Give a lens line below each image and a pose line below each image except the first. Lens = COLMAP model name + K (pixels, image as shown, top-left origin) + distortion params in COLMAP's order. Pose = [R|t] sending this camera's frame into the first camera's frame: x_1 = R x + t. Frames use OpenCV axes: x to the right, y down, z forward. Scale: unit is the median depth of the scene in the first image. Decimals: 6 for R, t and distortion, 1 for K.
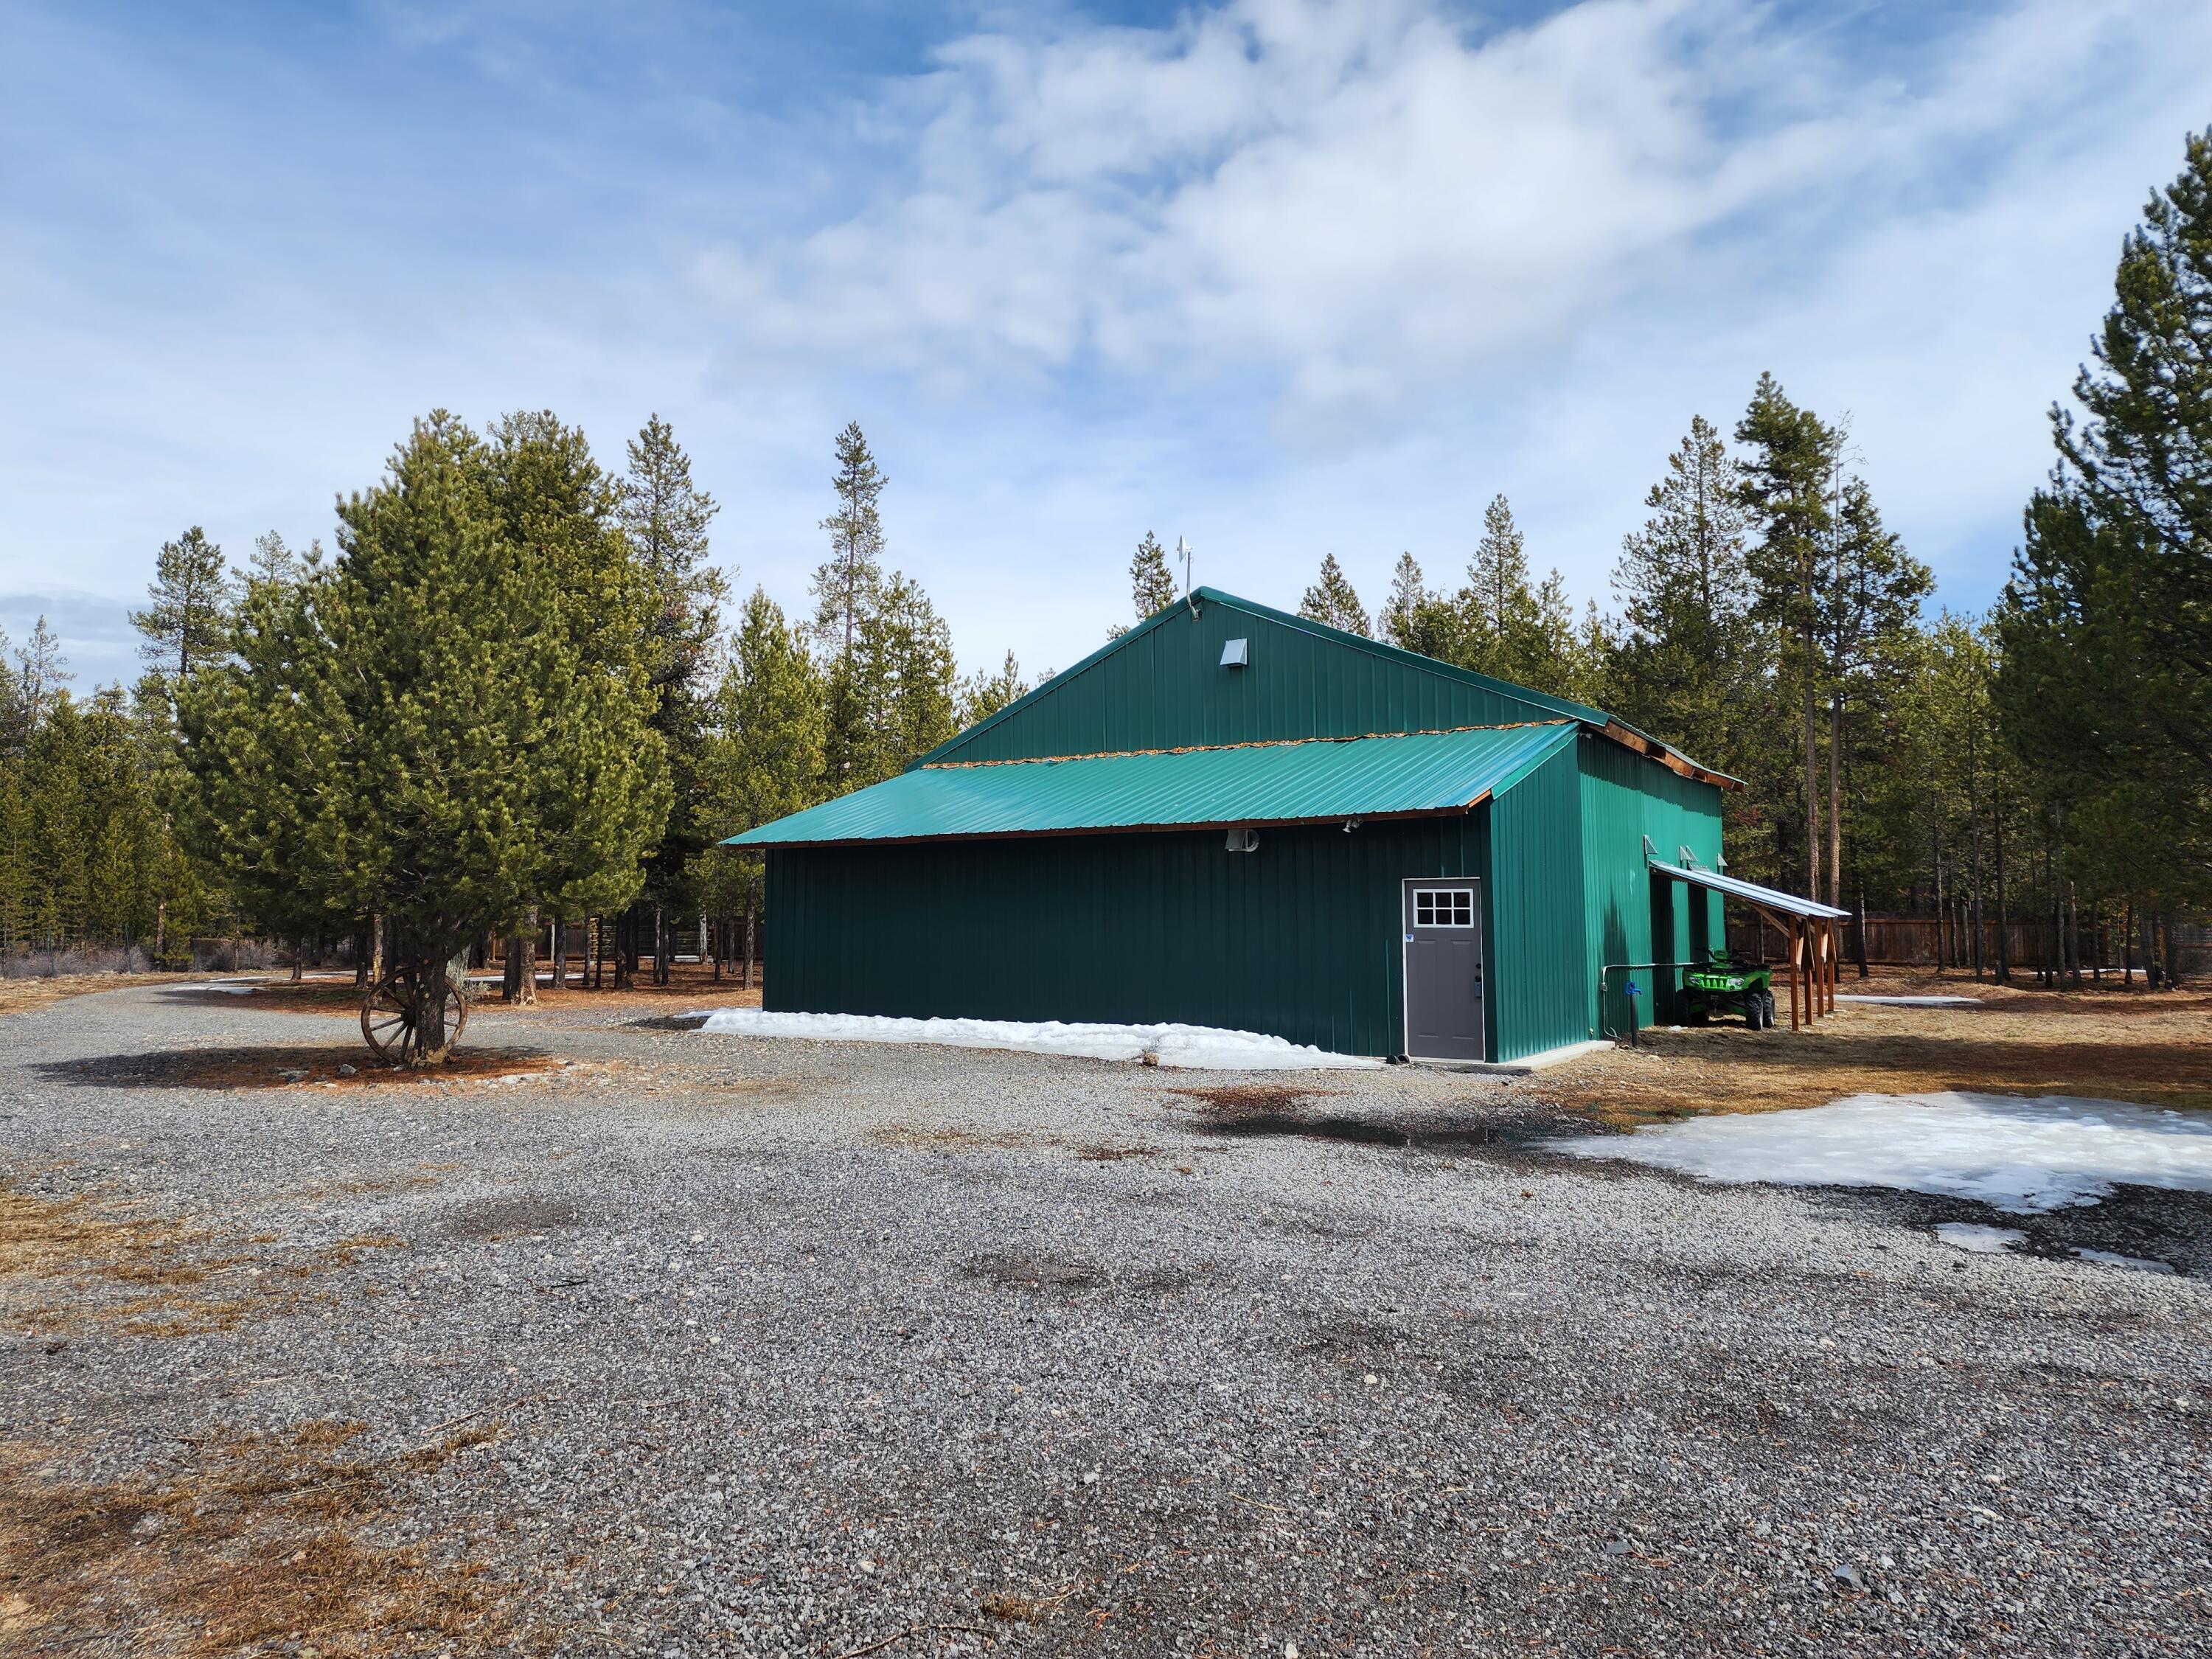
lens RADIAL K [[1464.8, 0, 1106.4], [0, 1464.8, 820.8], [0, 0, 1]] dist [0.084186, -0.075173]
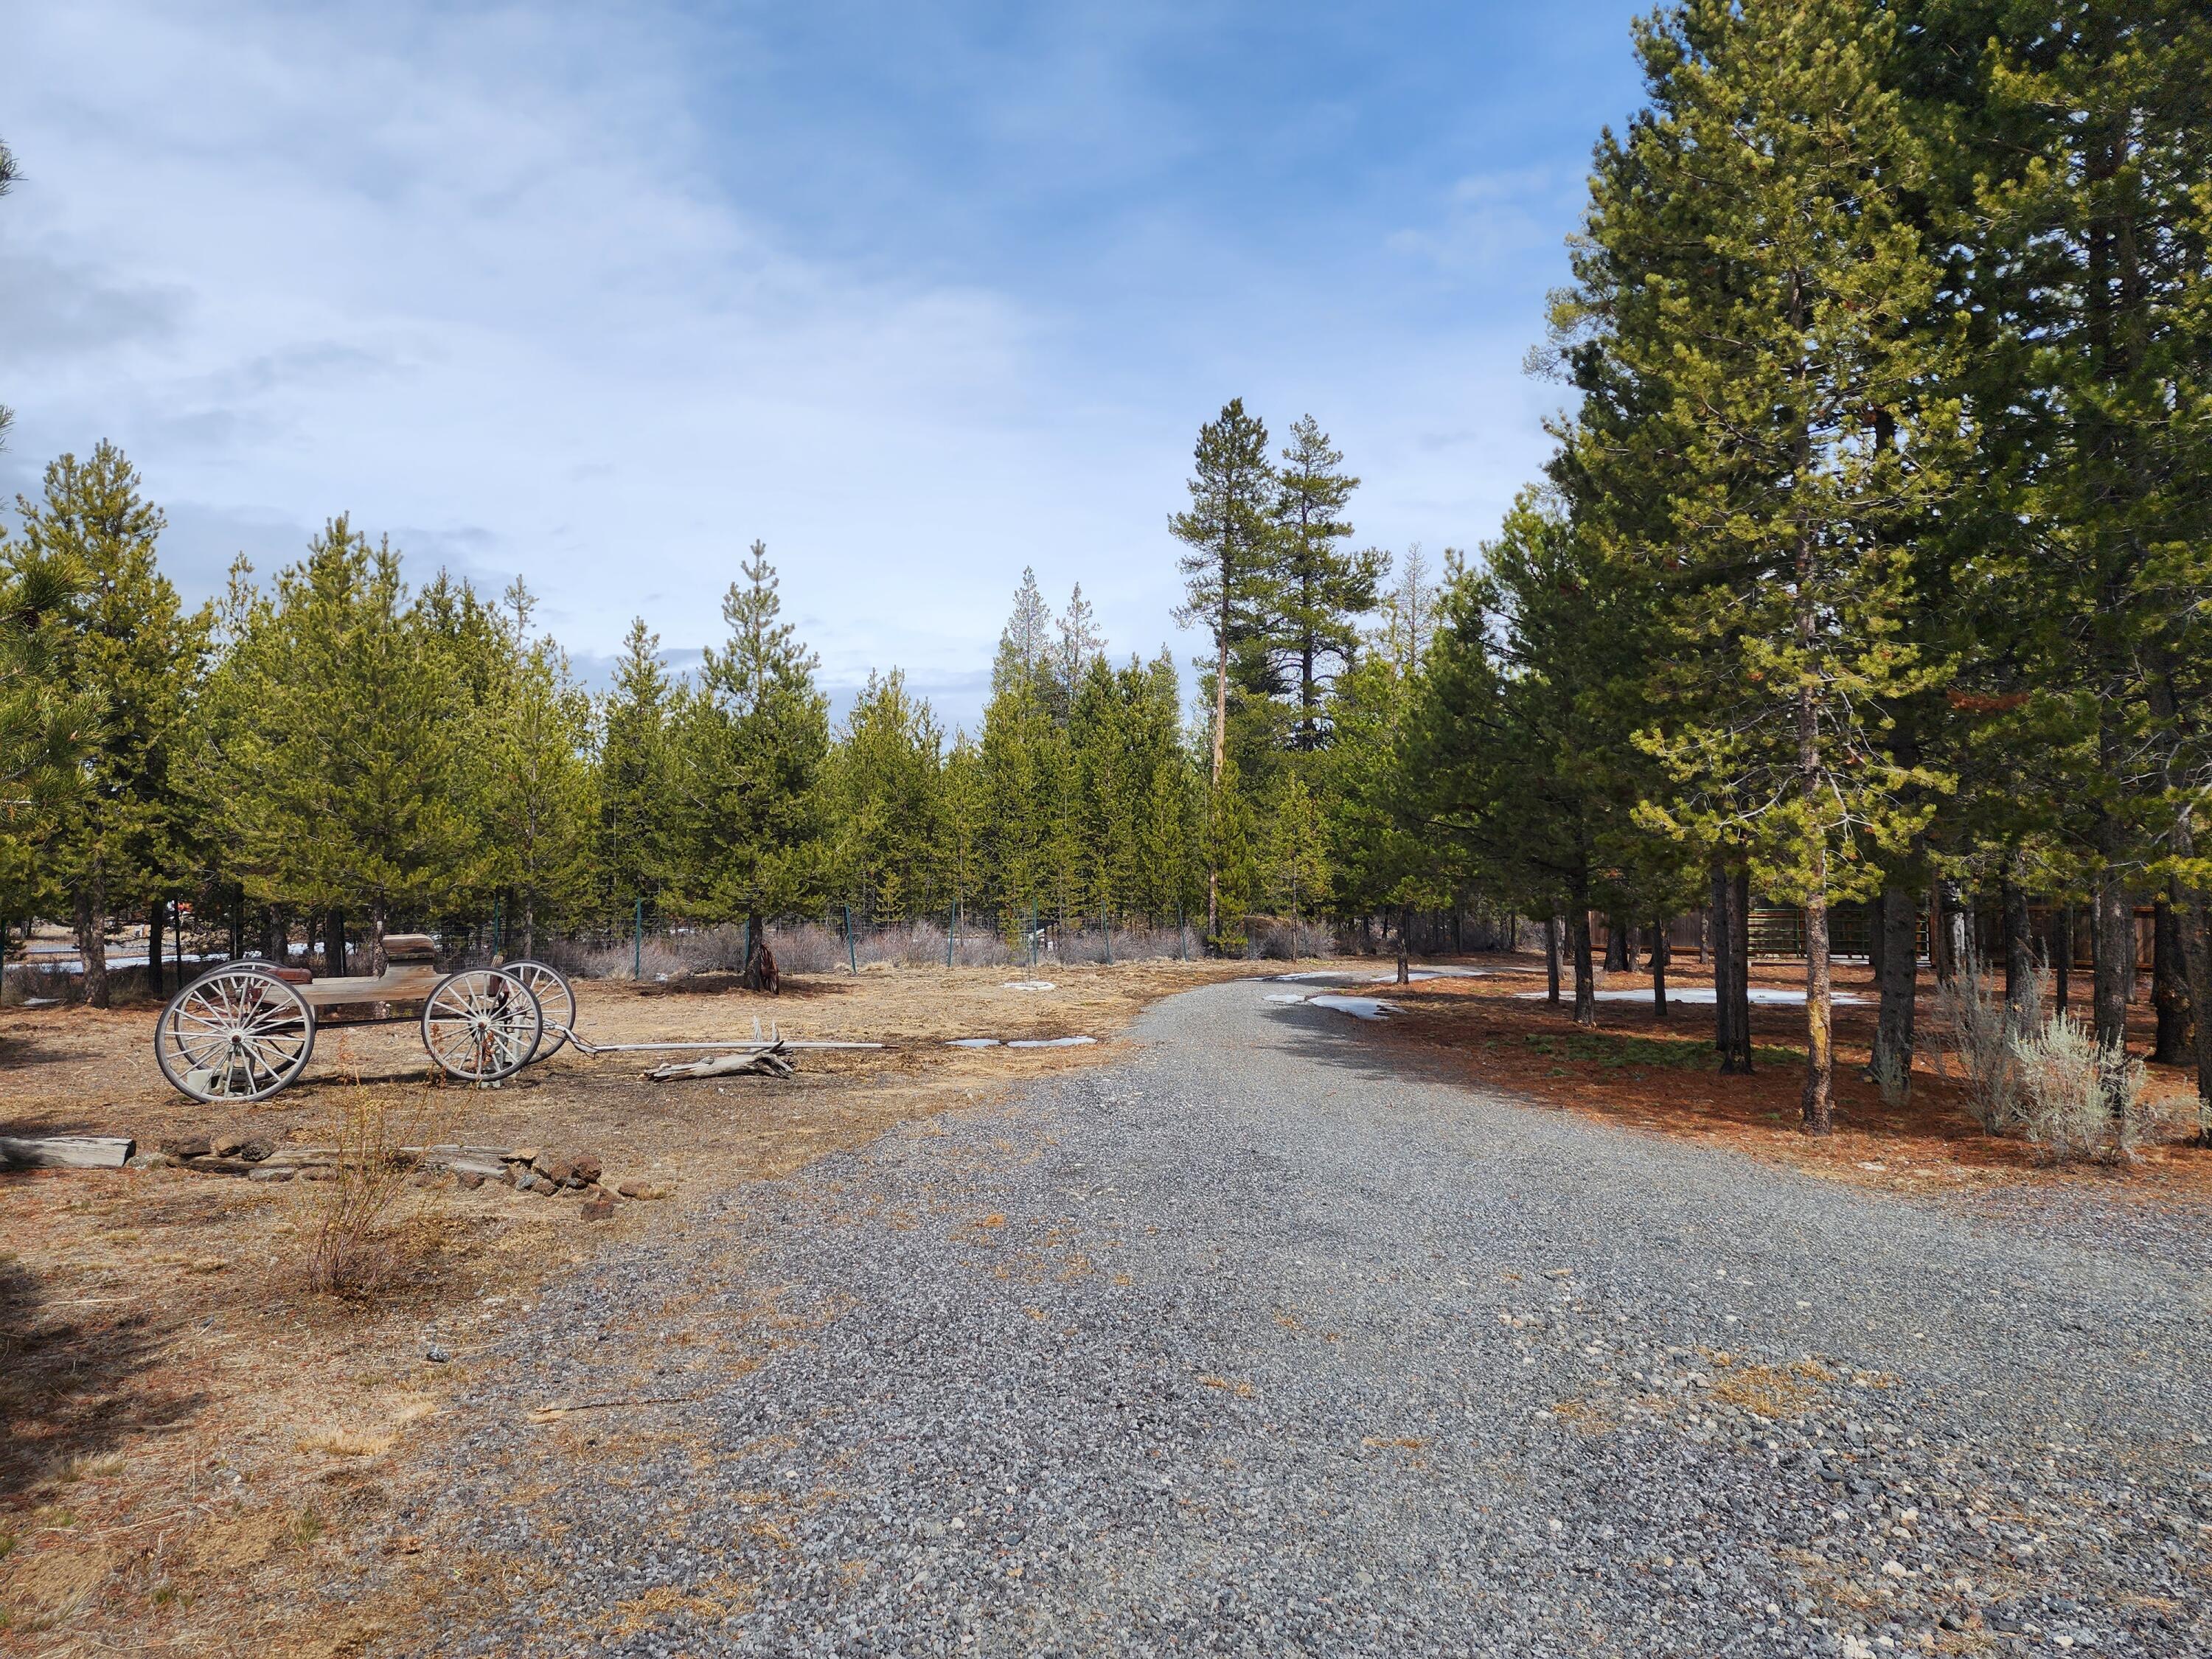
lens RADIAL K [[1464.8, 0, 1077.5], [0, 1464.8, 840.5], [0, 0, 1]] dist [0.084186, -0.075173]
pose [[0.815731, -0.018411, -0.578139, -0.293962], [0.032552, 0.999371, 0.014104, 0.029545], [0.577515, -0.030325, 0.815816, 0.394654]]
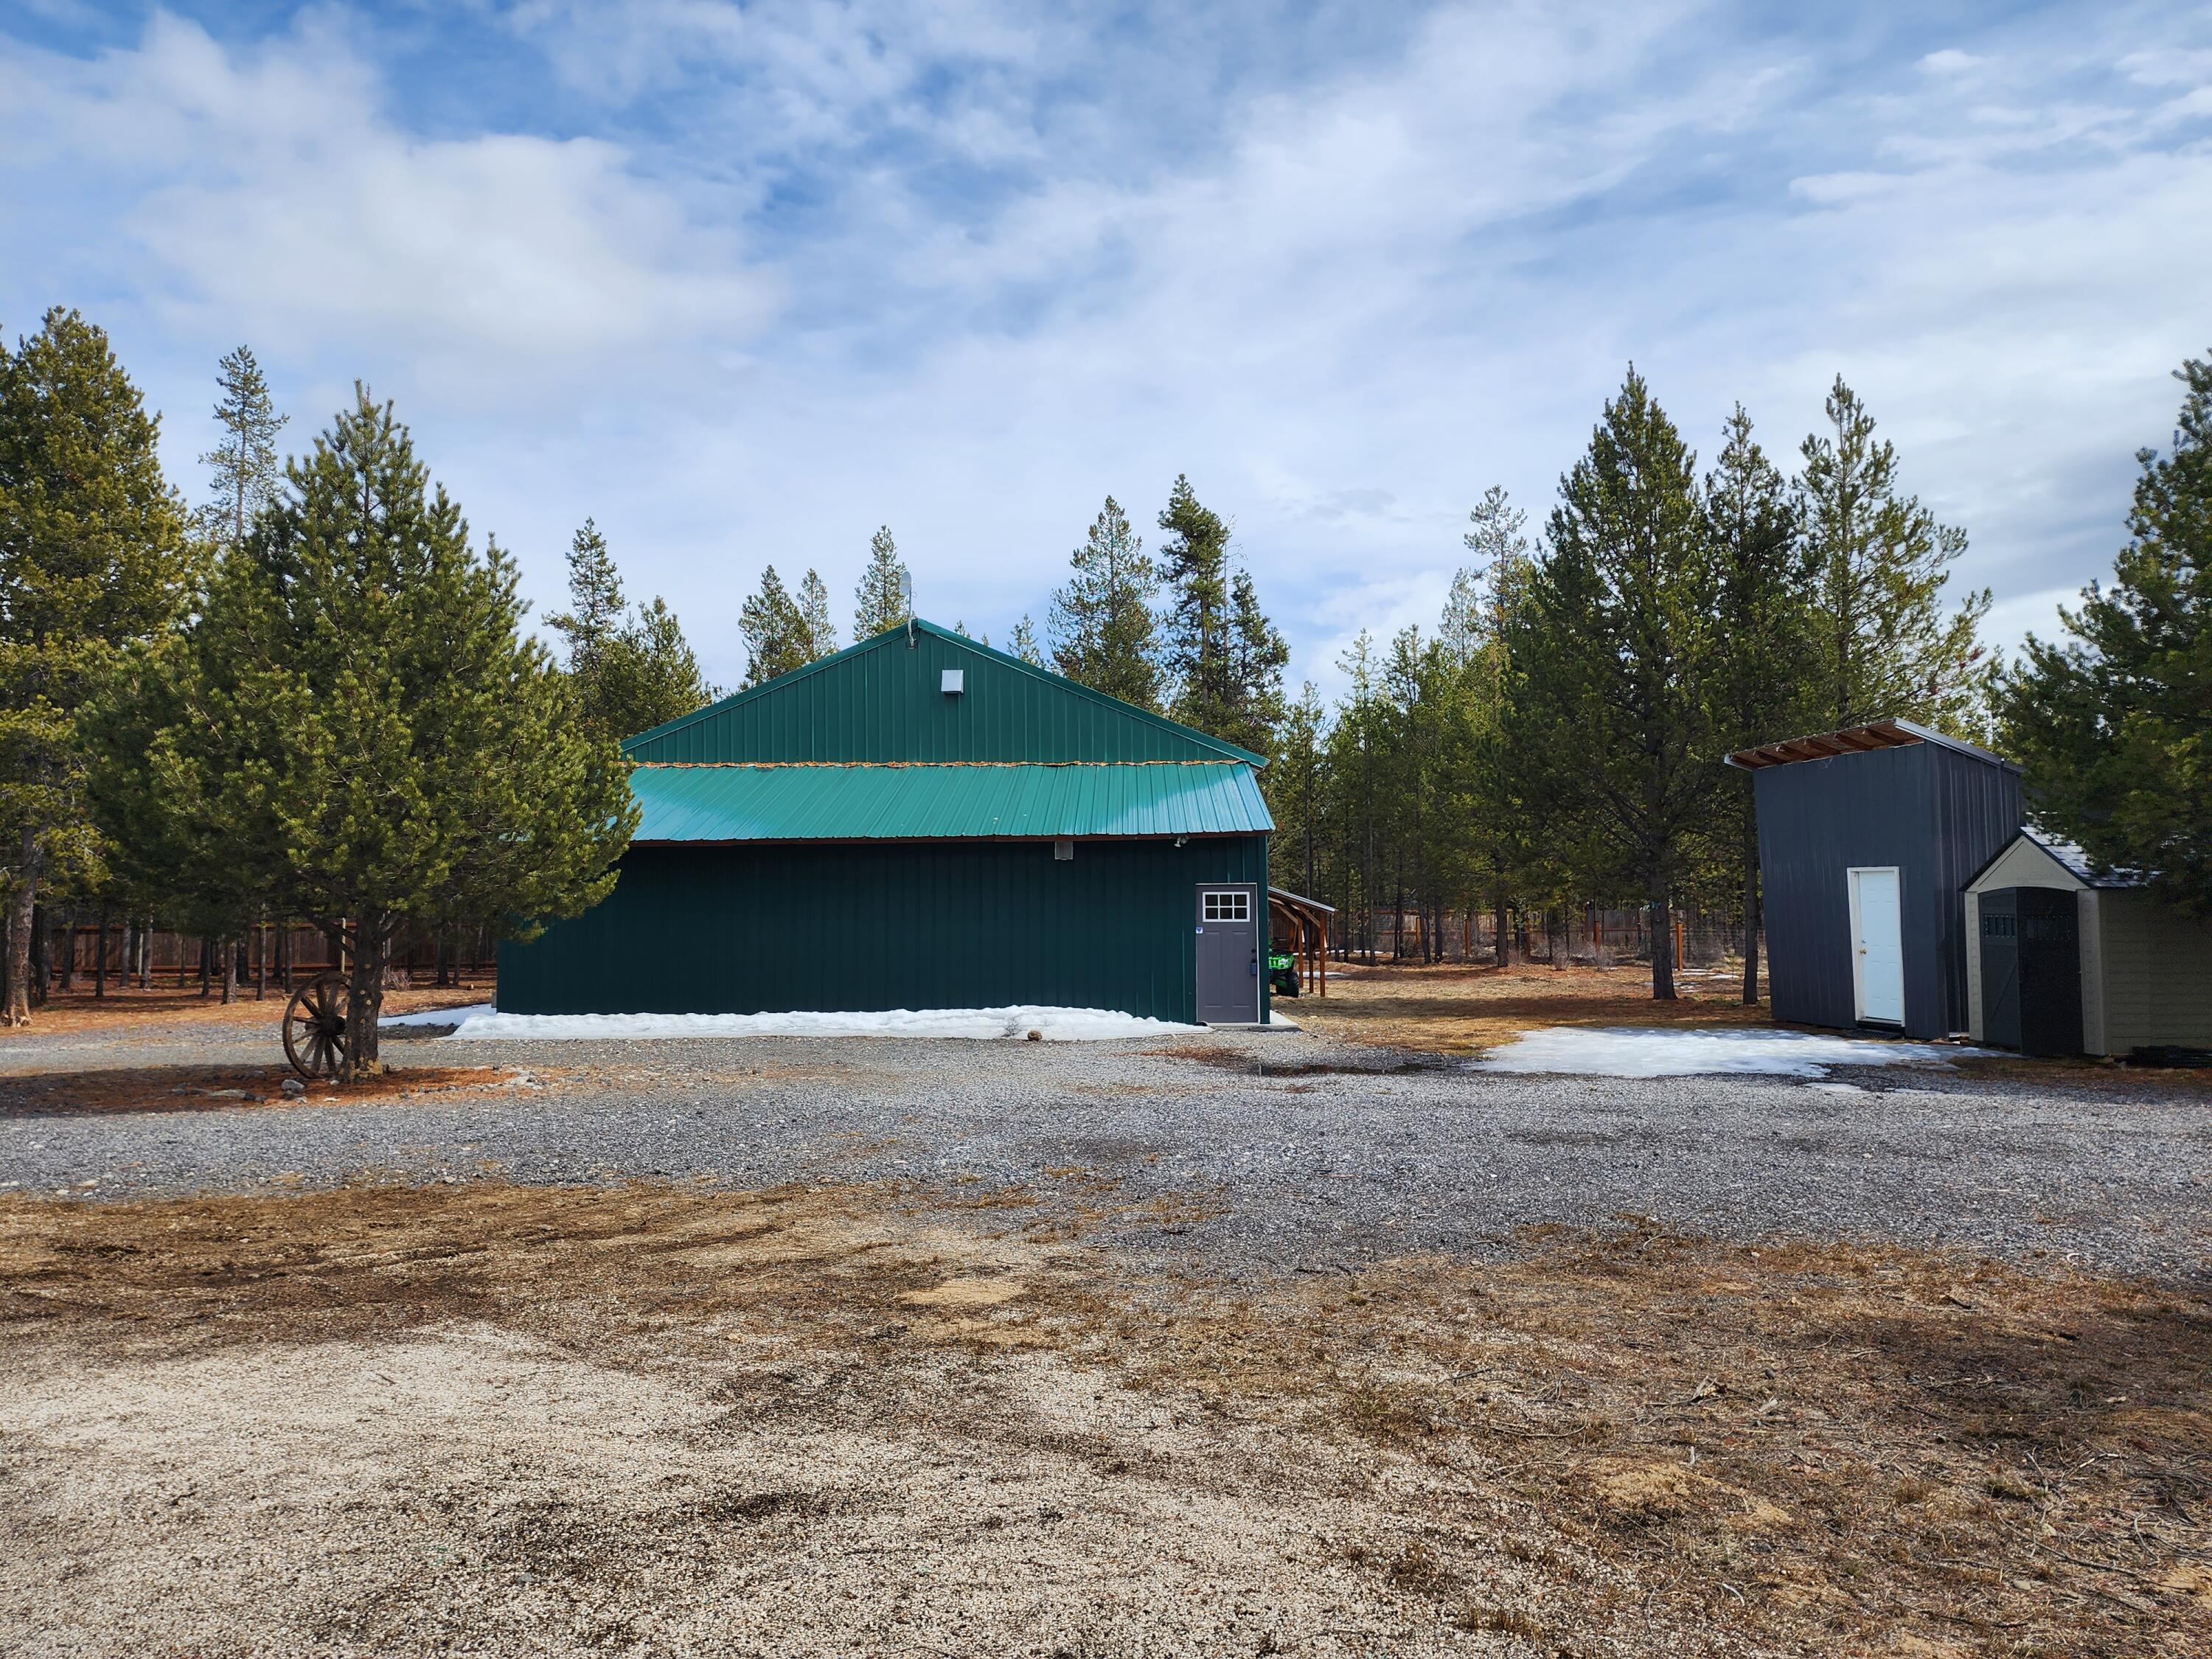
lens RADIAL K [[1464.8, 0, 1110.2], [0, 1464.8, 827.2], [0, 0, 1]] dist [0.084186, -0.075173]
pose [[0.851555, 0.027426, 0.523547, -0.216602], [-0.029882, 0.999546, -0.003758, -0.000906], [-0.523413, -0.012444, 0.851988, -0.014904]]
